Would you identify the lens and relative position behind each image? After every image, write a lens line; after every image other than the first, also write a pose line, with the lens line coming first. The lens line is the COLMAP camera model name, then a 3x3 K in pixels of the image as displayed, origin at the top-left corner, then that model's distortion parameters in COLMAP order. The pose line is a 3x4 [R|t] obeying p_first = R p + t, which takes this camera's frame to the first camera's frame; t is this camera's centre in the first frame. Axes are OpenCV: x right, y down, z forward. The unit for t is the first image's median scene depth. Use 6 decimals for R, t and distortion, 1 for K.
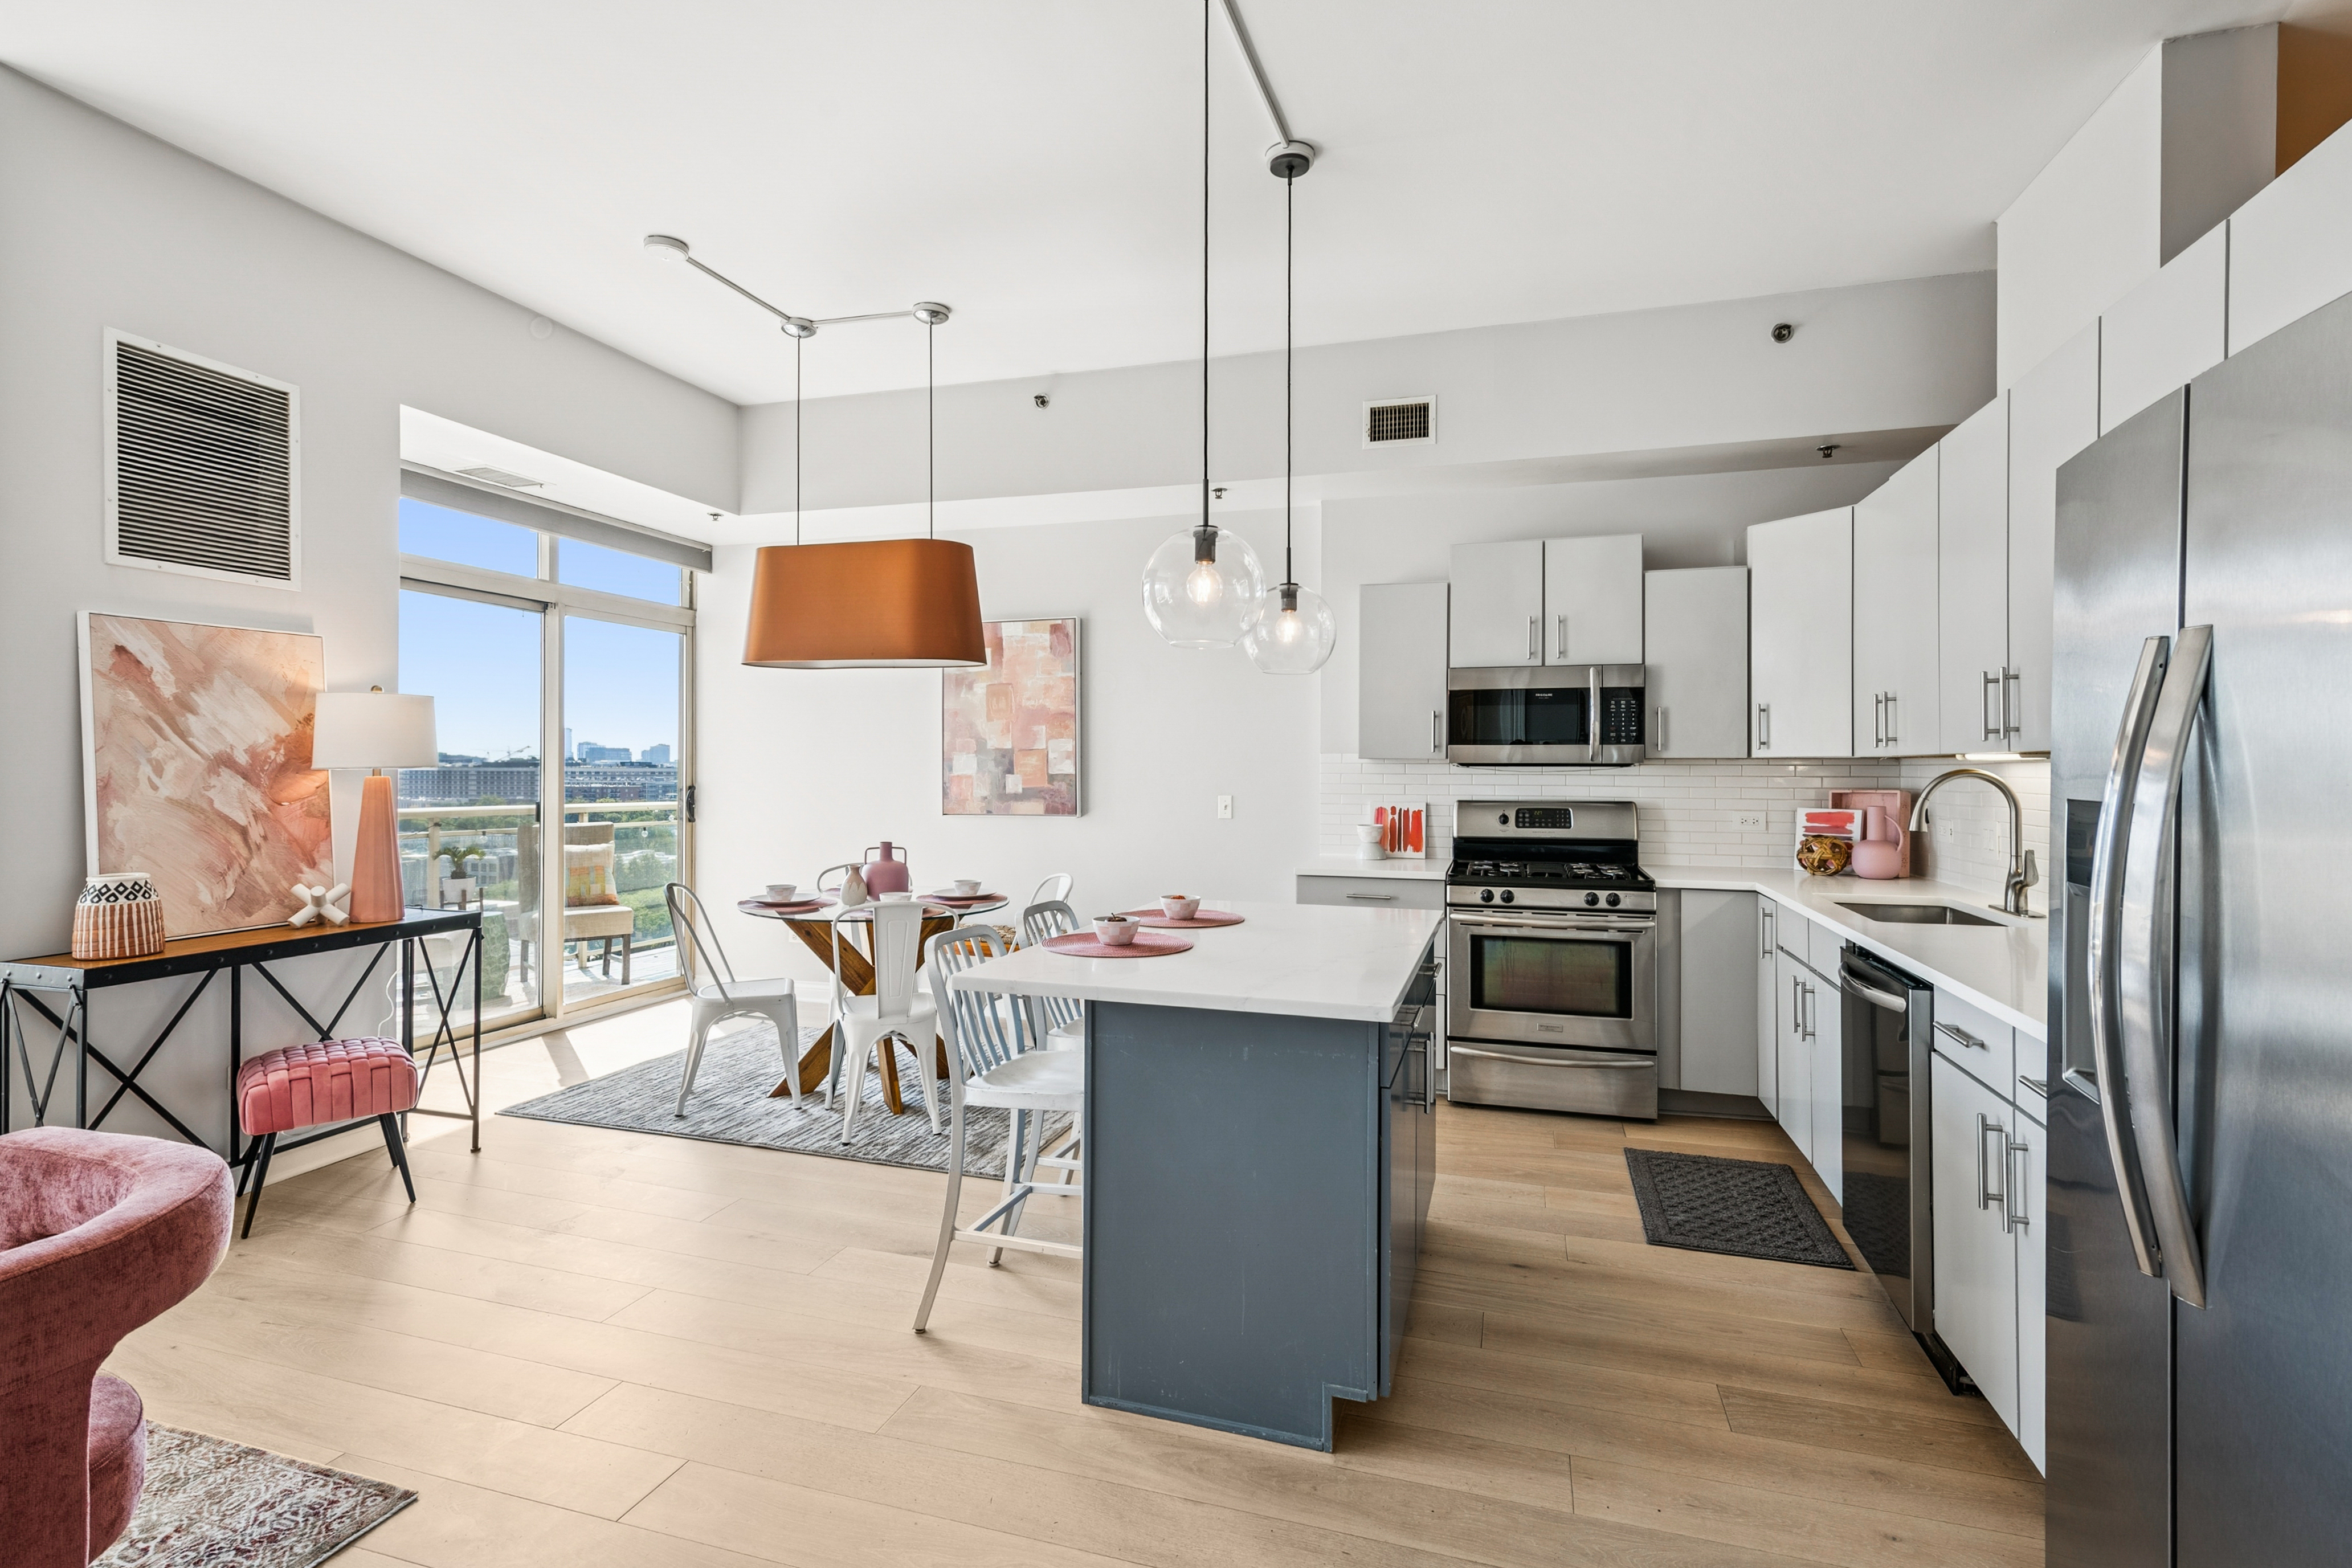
lens RADIAL K [[1105.0, 0, 1182.5], [0, 1105.0, 774.3], [0, 0, 1]] dist [0.013011, 0.000670]
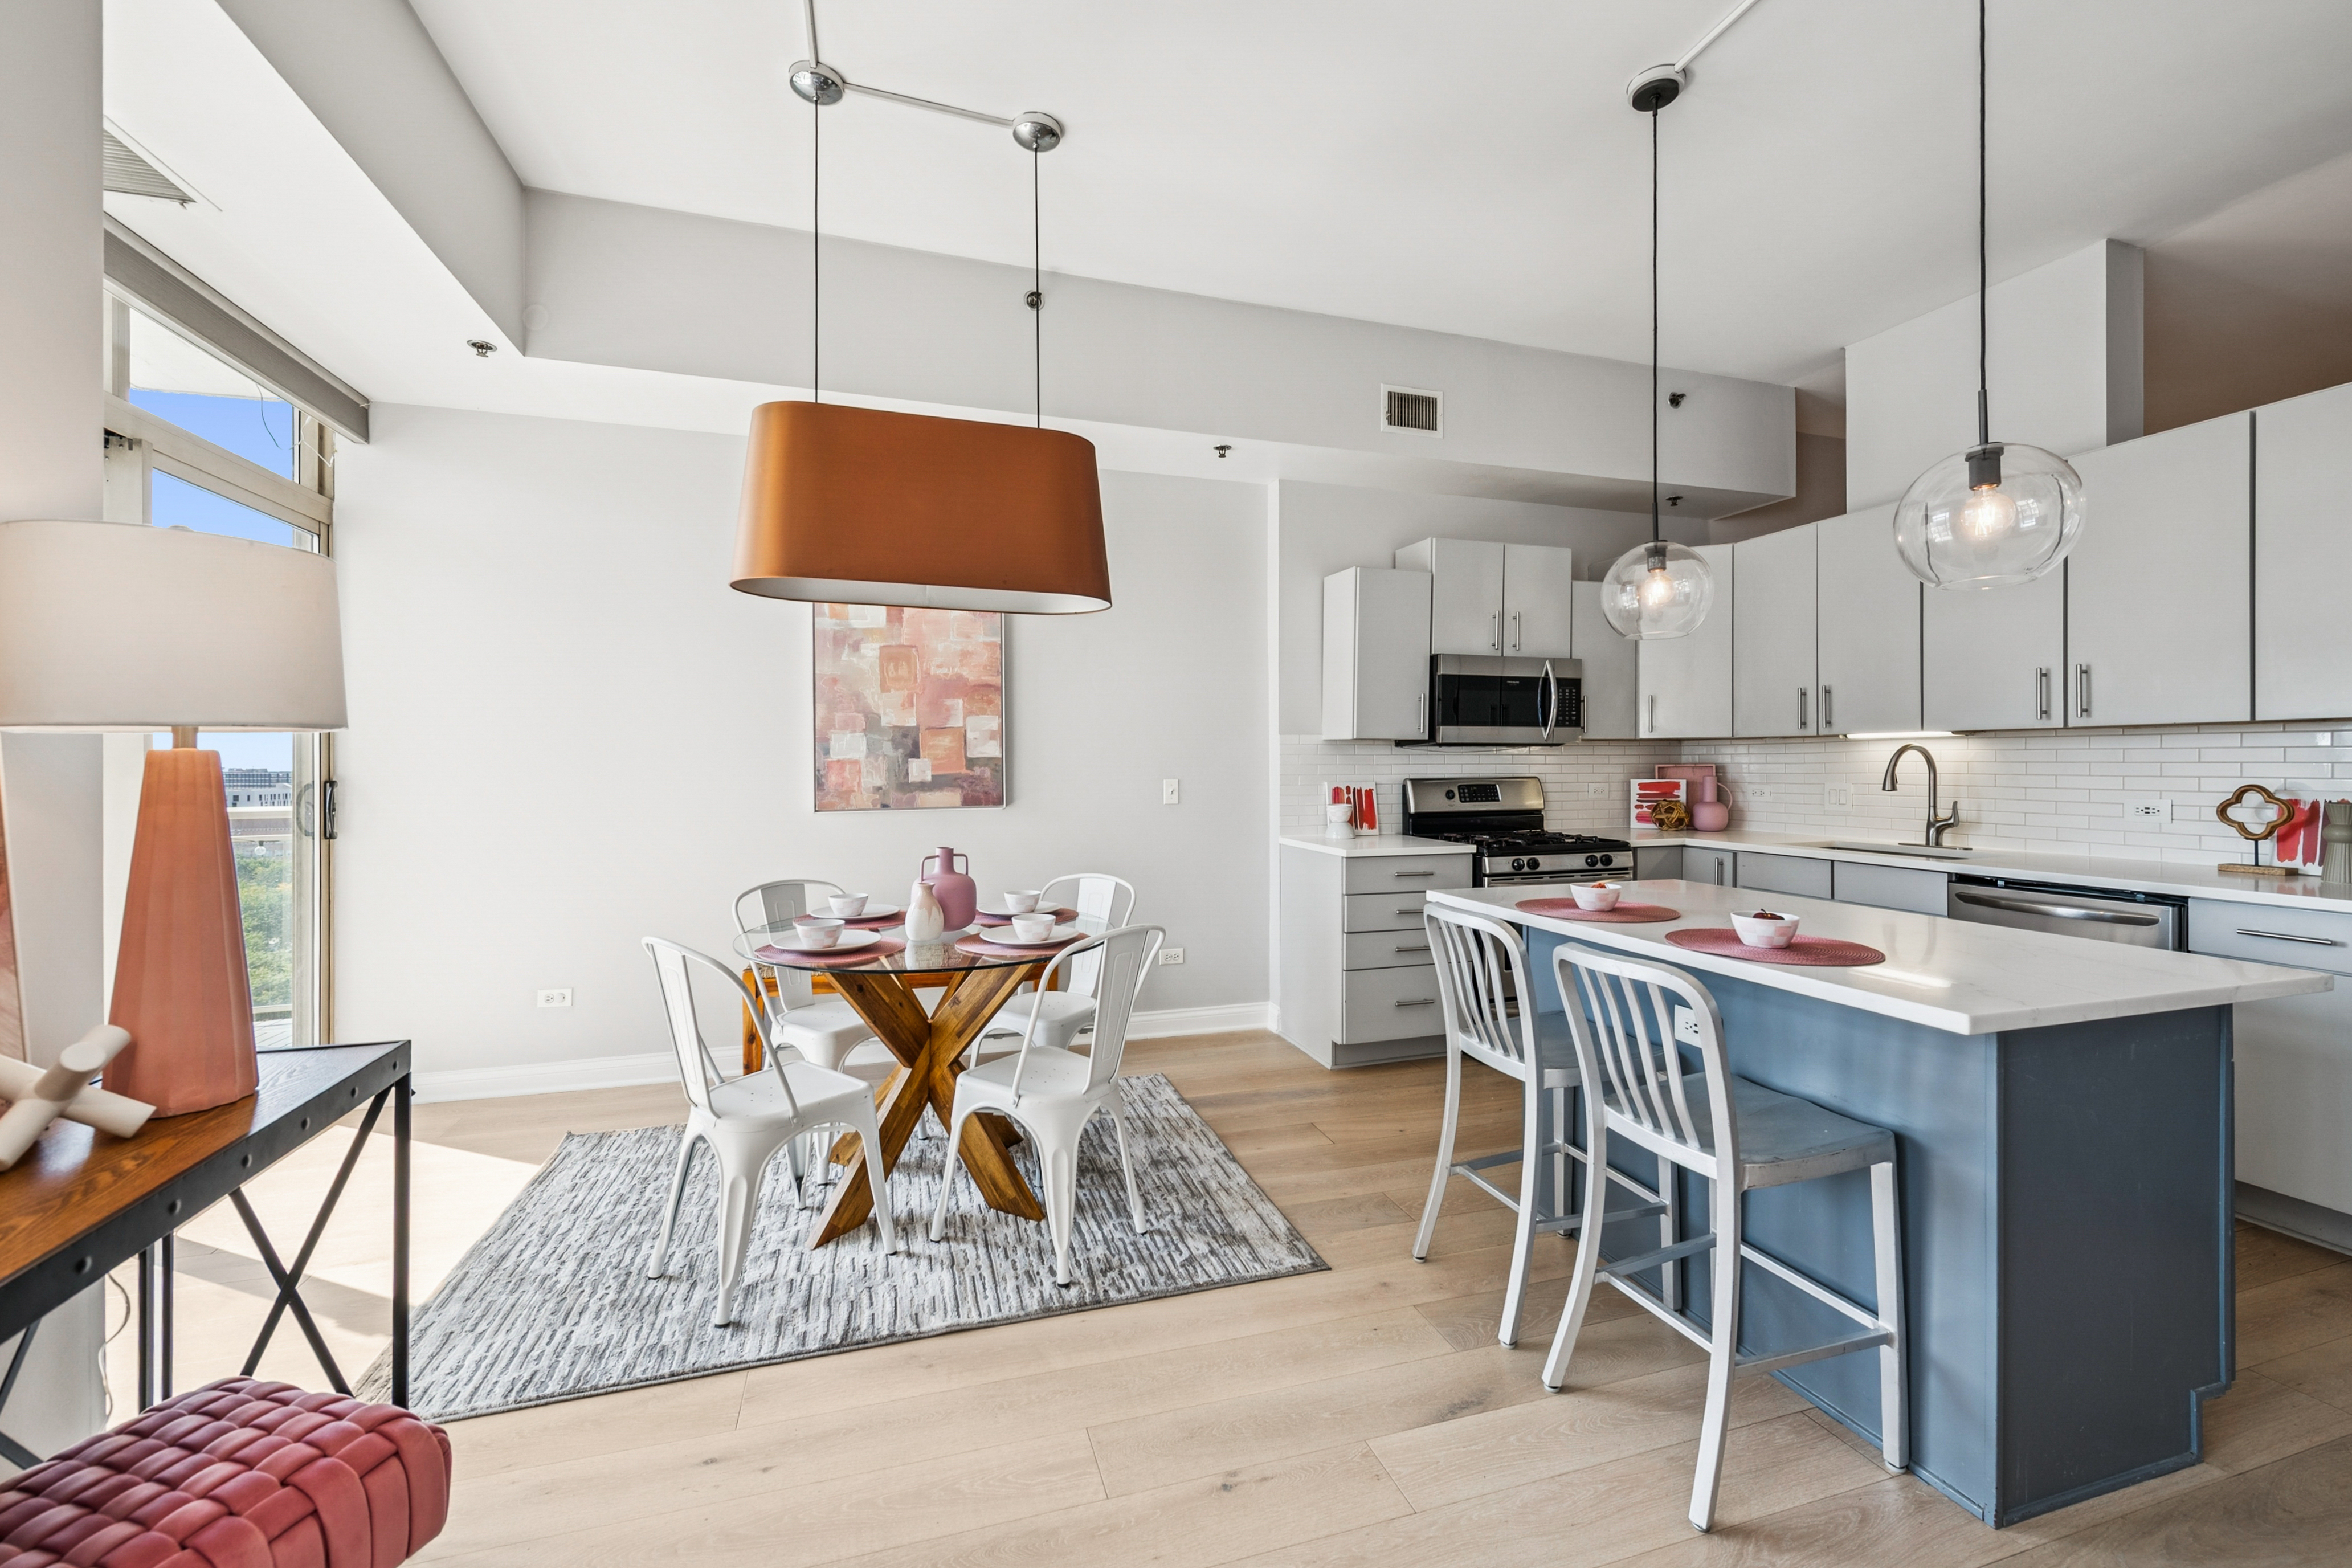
lens RADIAL K [[948.5, 0, 1199.3], [0, 948.5, 770.7], [0, 0, 1]] dist [0.004118, -0.000934]
pose [[0.821335, -0.011784, 0.570324, -0.461353], [0.009788, 0.999931, 0.006564, 0.008024], [-0.570362, 0.000191, 0.821394, 0.377430]]
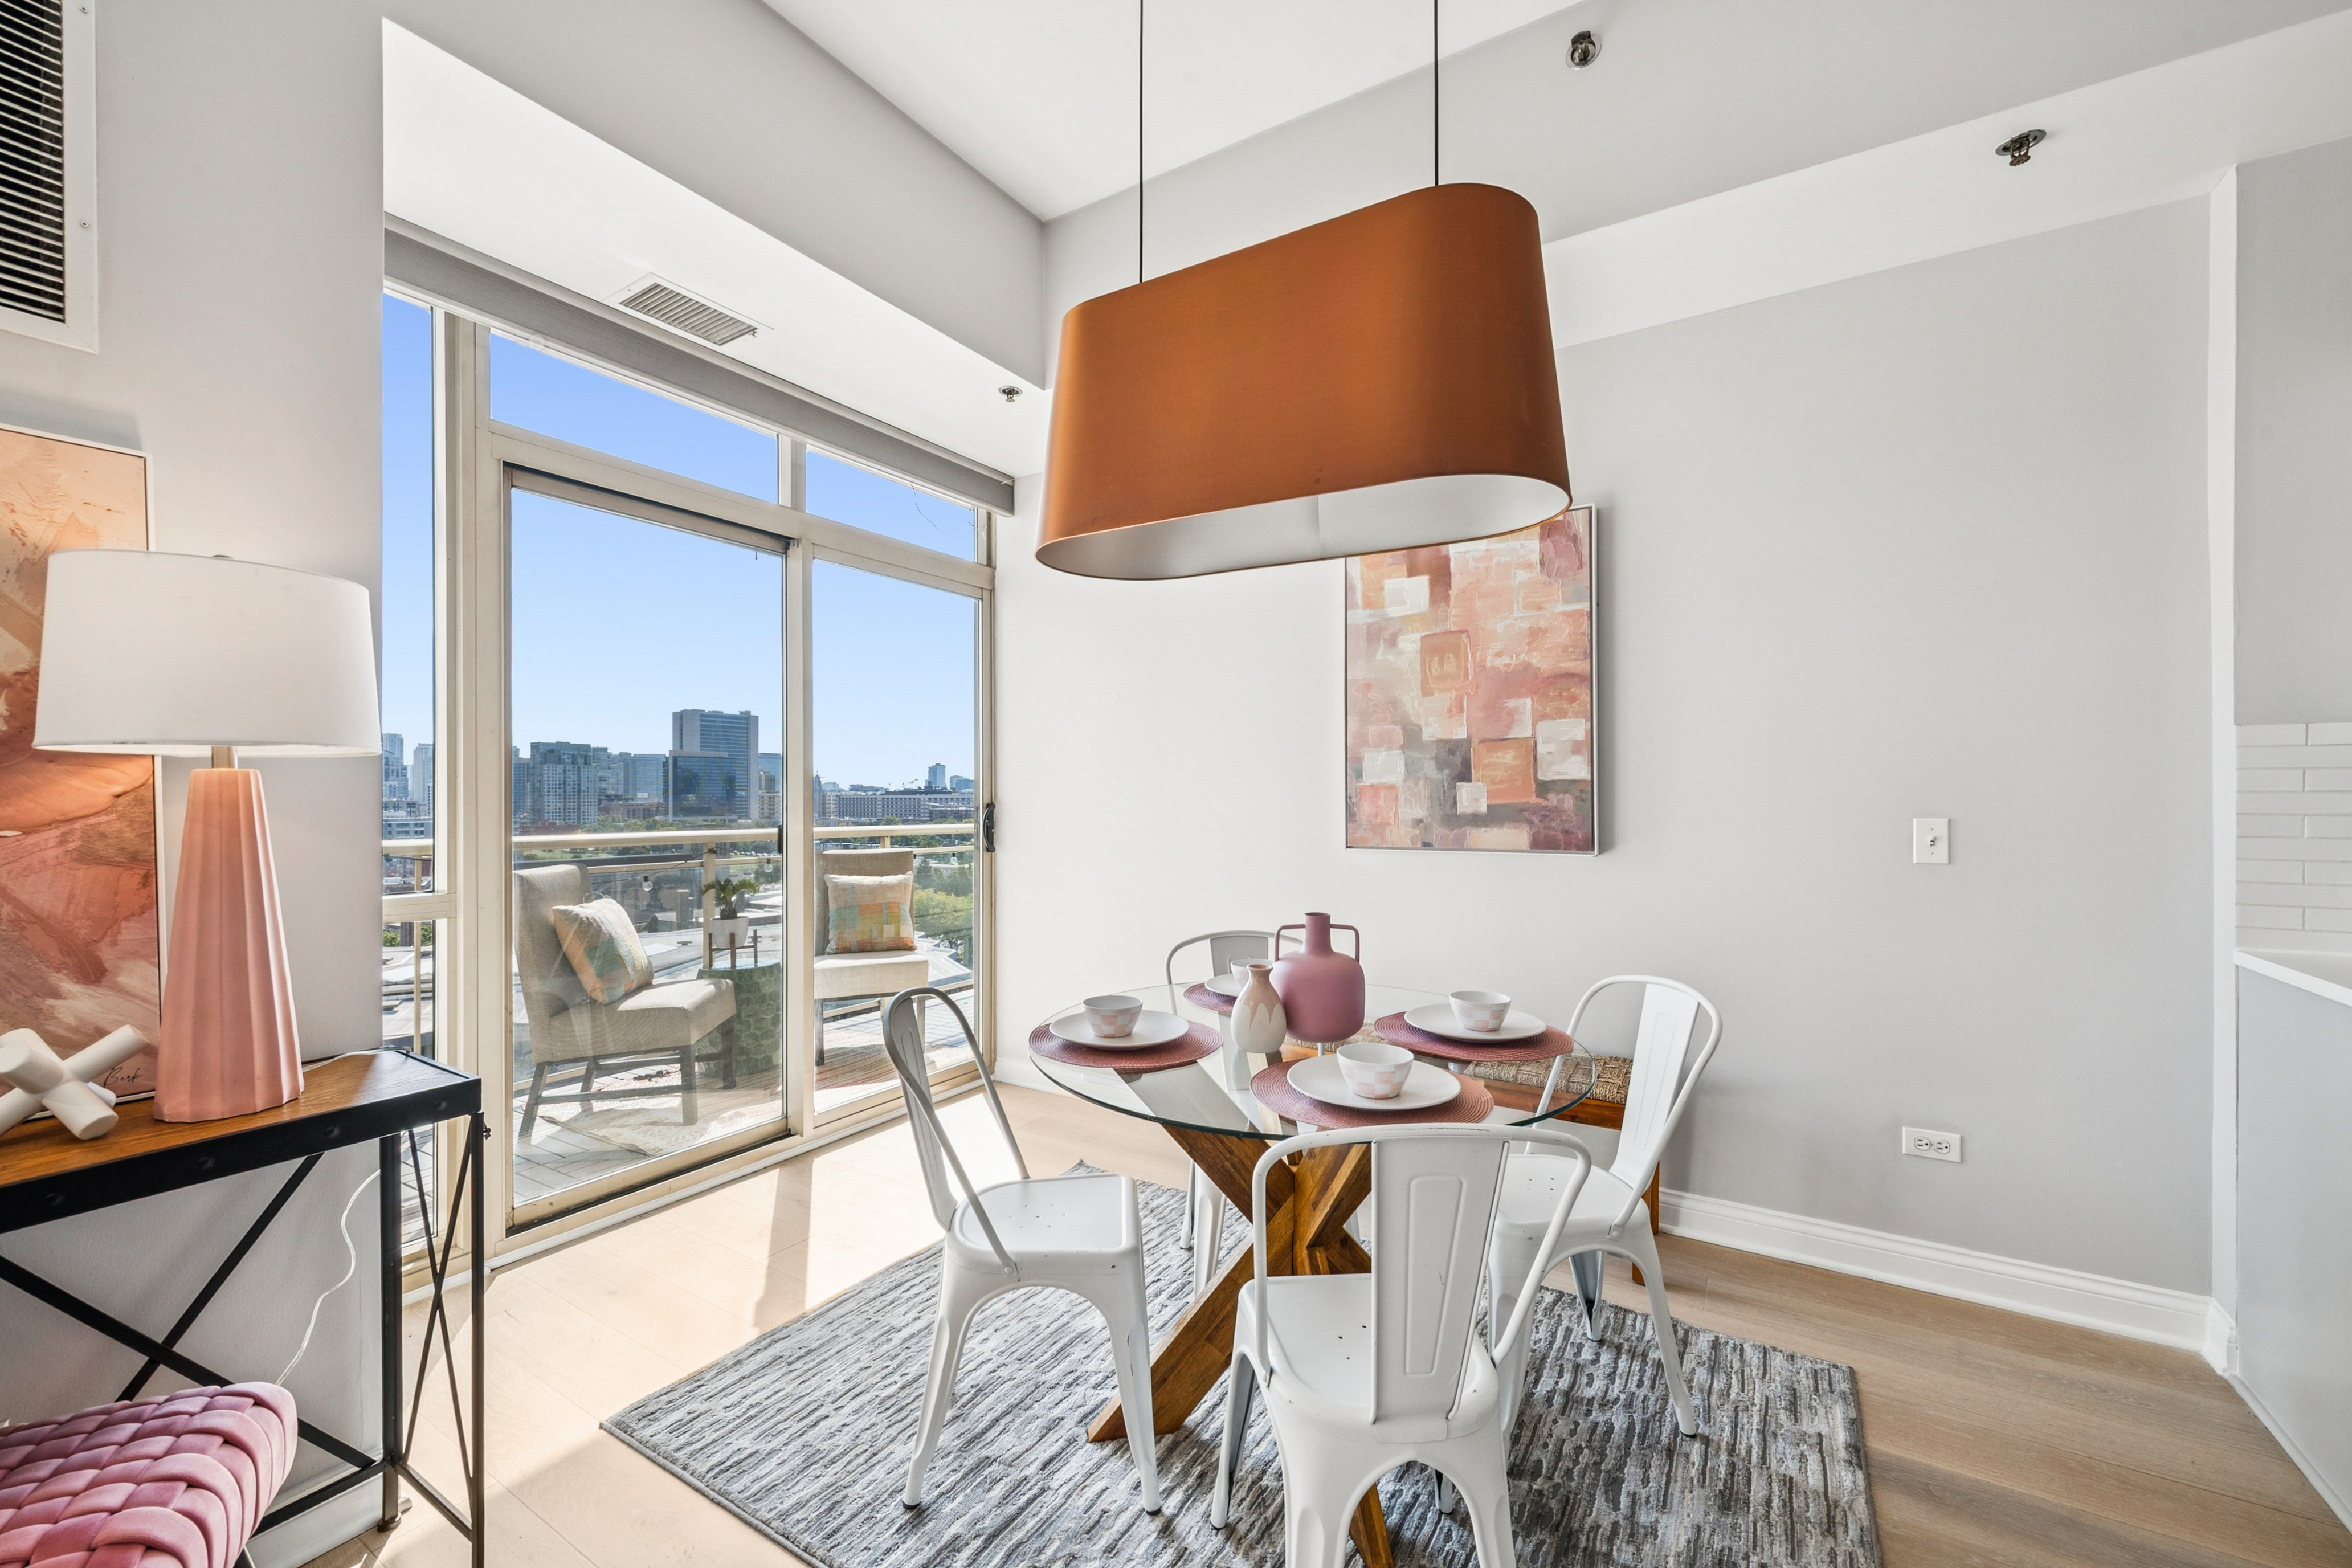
lens RADIAL K [[948.5, 0, 1165.3], [0, 948.5, 792.7], [0, 0, 1]] dist [0.004118, -0.000934]
pose [[0.962747, -0.005383, -0.270350, -0.209798], [0.003544, 0.999967, -0.007292, 0.010939], [0.270380, 0.006063, 0.962735, 0.558042]]
